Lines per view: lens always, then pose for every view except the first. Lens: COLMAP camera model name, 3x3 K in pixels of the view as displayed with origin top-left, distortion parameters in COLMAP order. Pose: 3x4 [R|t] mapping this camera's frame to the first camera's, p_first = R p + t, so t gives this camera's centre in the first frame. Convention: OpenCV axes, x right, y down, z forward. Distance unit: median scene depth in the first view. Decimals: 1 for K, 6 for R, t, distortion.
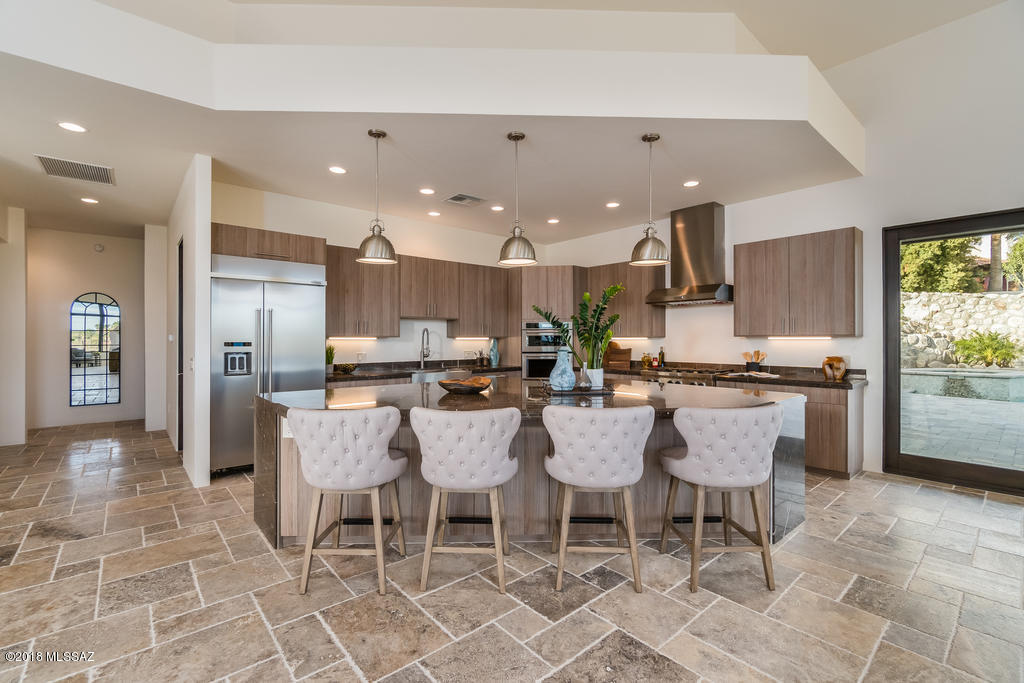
lens RADIAL K [[446.2, 0, 506.8], [0, 446.2, 338.7], [0, 0, 1]] dist [-0.009892, 0.000139]
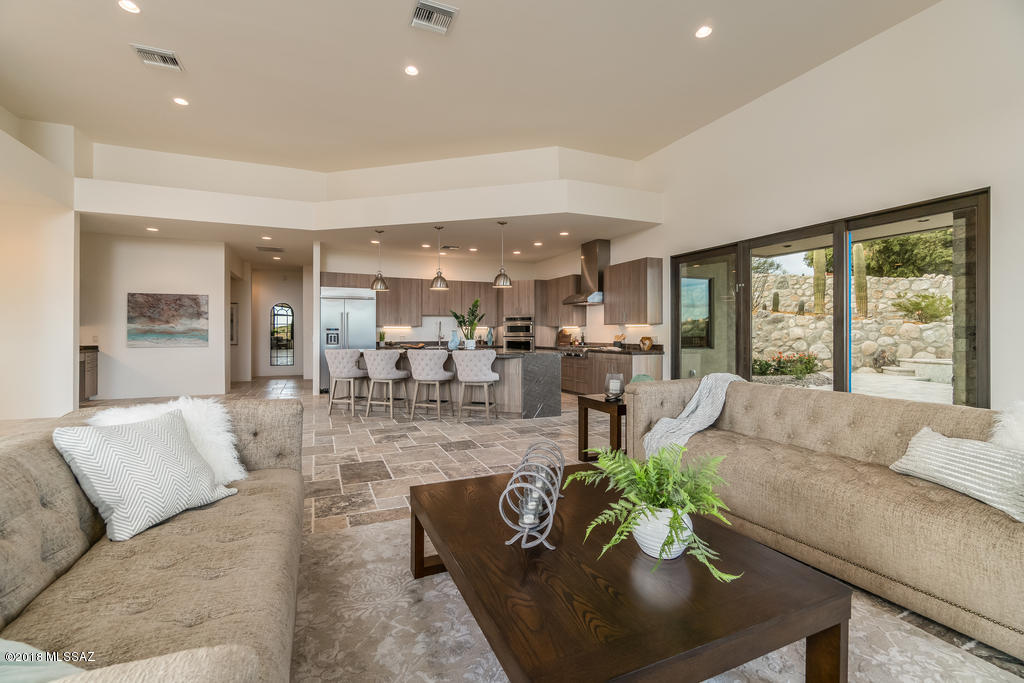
lens RADIAL K [[442.0, 0, 507.2], [0, 442.0, 335.7], [0, 0, 1]] dist [-0.002031, 0.000500]
pose [[0.955436, 0.002127, -0.295192, 0.591613], [0.000007, 0.999974, 0.007228, 0.020262], [0.295200, -0.006908, 0.955411, -0.552472]]
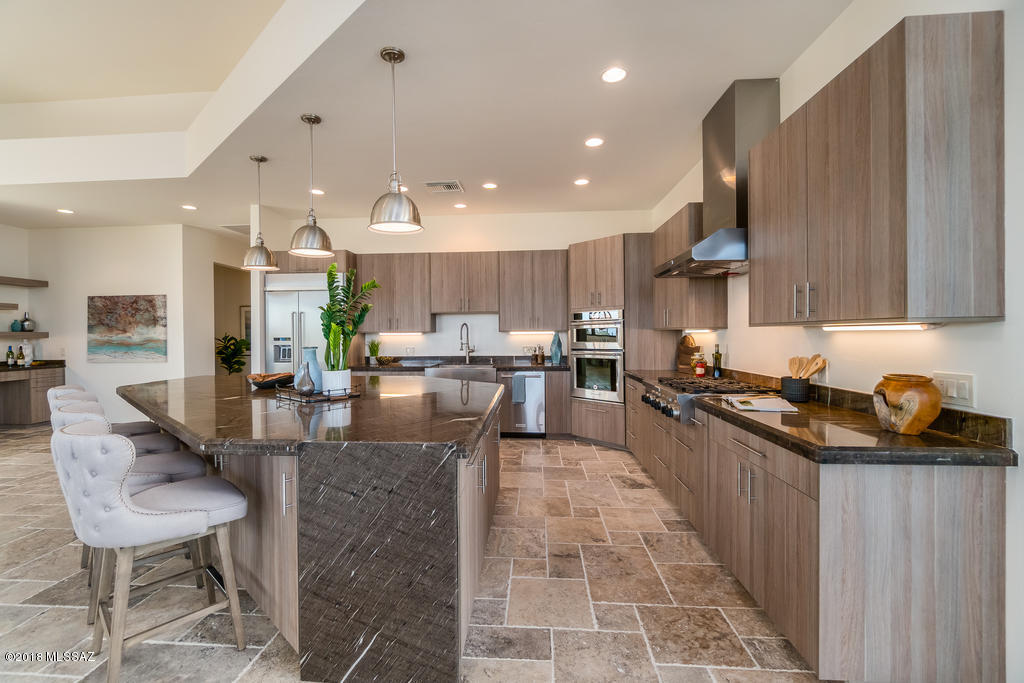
lens RADIAL K [[442.0, 0, 507.2], [0, 442.0, 335.7], [0, 0, 1]] dist [-0.002031, 0.000500]
pose [[0.712352, -0.002862, -0.701817, 0.616772], [0.008968, 0.999947, 0.005025, 0.001097], [0.701765, -0.009873, 0.712340, 0.394309]]
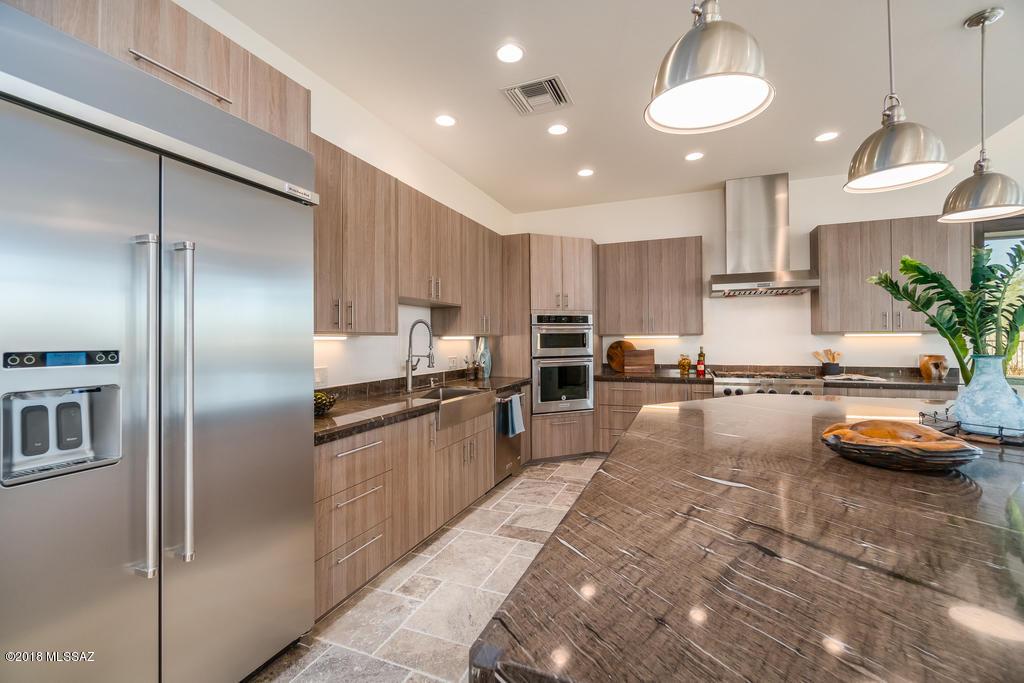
lens RADIAL K [[442.0, 0, 507.2], [0, 442.0, 335.7], [0, 0, 1]] dist [-0.002031, 0.000500]
pose [[0.891837, -0.002027, 0.452352, -0.365094], [0.005351, 0.999967, -0.006068, 0.001267], [-0.452325, 0.007832, 0.891819, 0.478645]]
